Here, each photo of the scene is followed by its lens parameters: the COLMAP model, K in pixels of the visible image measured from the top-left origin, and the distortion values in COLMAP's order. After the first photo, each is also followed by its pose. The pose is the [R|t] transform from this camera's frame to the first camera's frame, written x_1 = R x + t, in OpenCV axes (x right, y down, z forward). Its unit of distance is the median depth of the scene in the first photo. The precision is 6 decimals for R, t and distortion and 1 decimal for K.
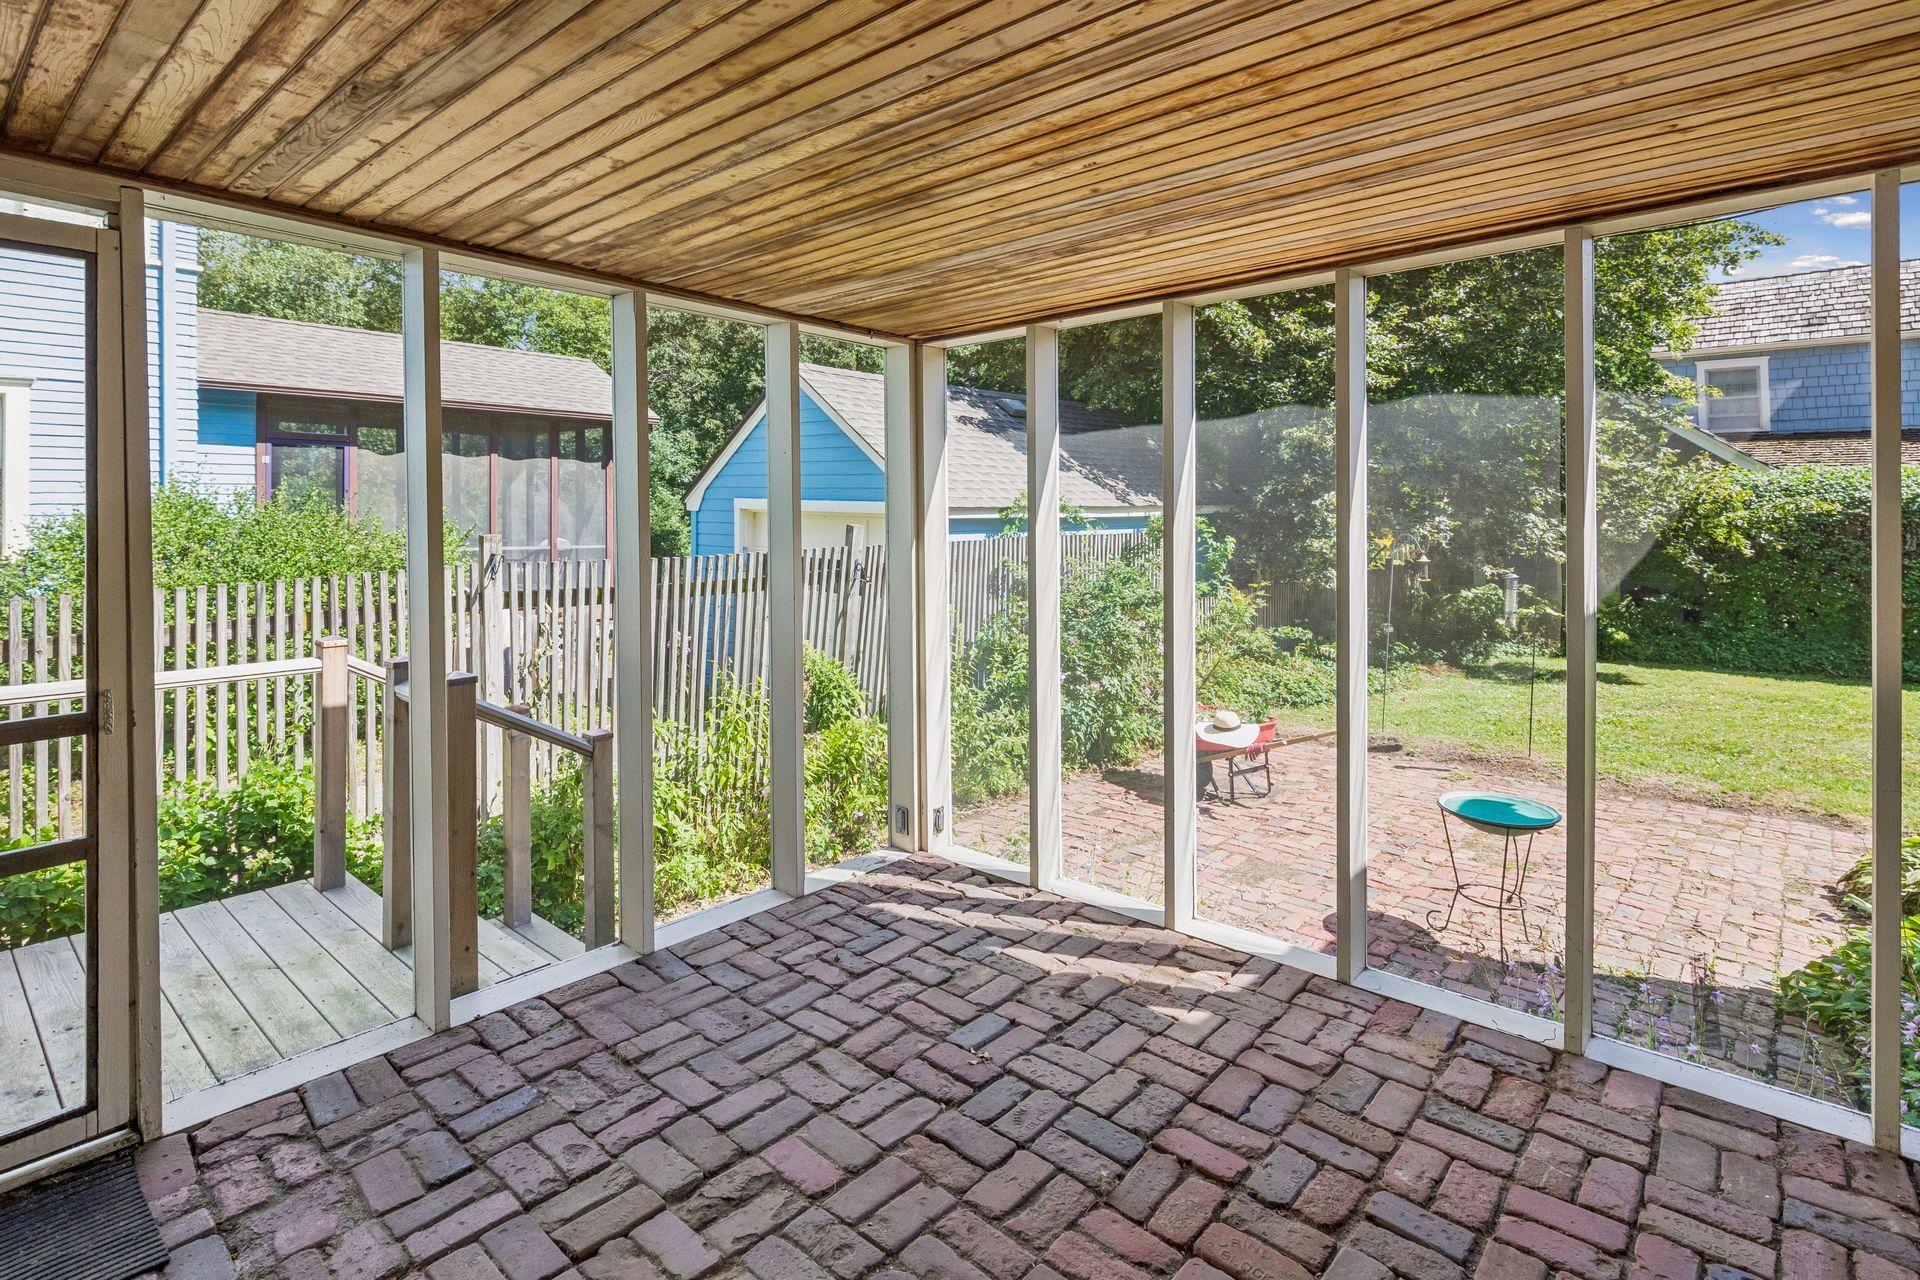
lens RADIAL K [[905.7, 0, 955.4], [0, 905.7, 490.8], [0, 0, 1]] dist [0.000353, -0.000440]
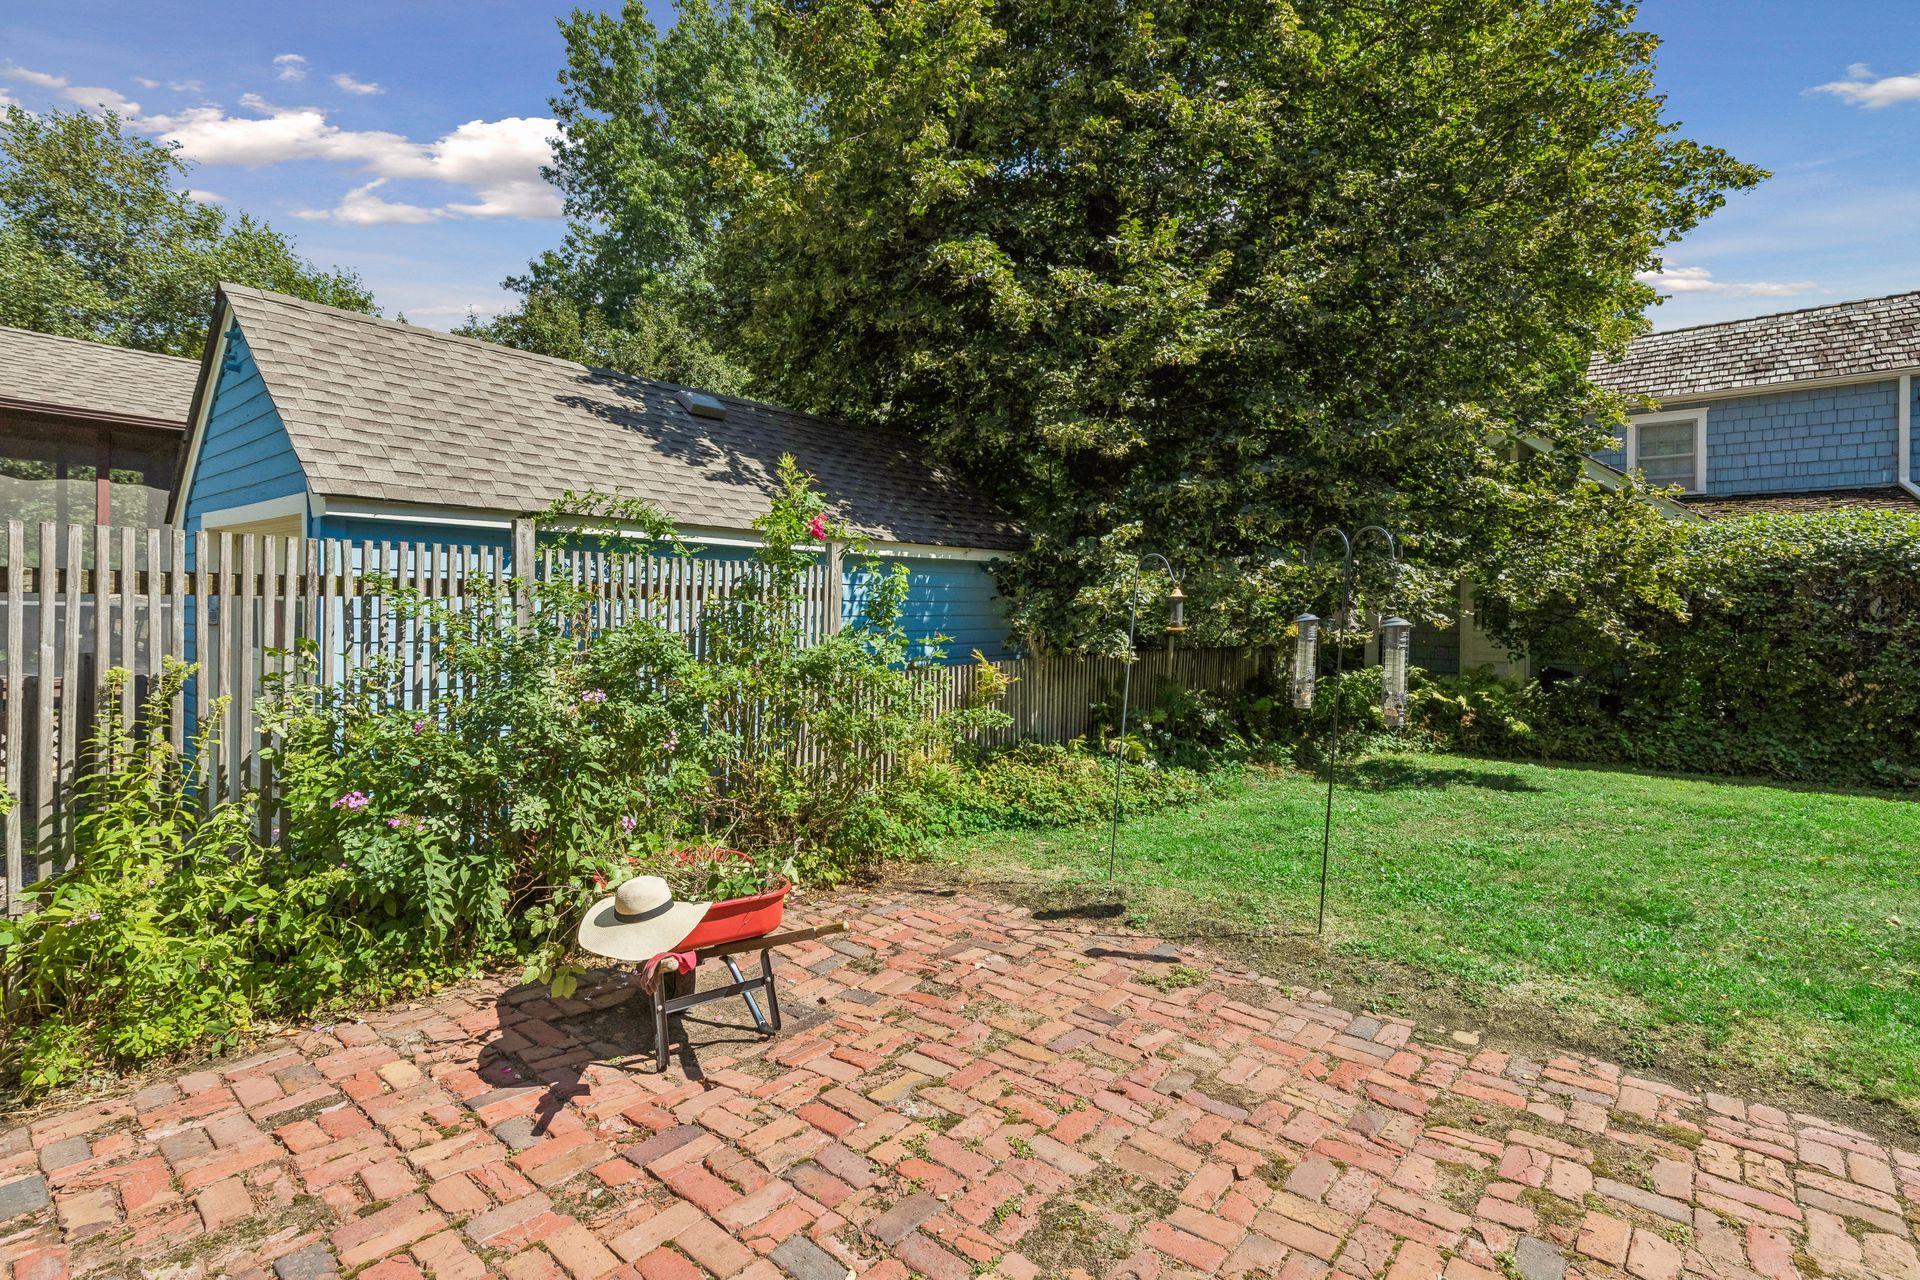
lens RADIAL K [[880.2, 0, 965.6], [0, 880.2, 632.2], [0, 0, 1]] dist [-0.000455, -0.000631]
pose [[0.998848, 0.006552, 0.047533, 0.239499], [-0.008837, 0.998808, 0.048013, 0.050667], [-0.047162, -0.048377, 0.997715, 0.292859]]
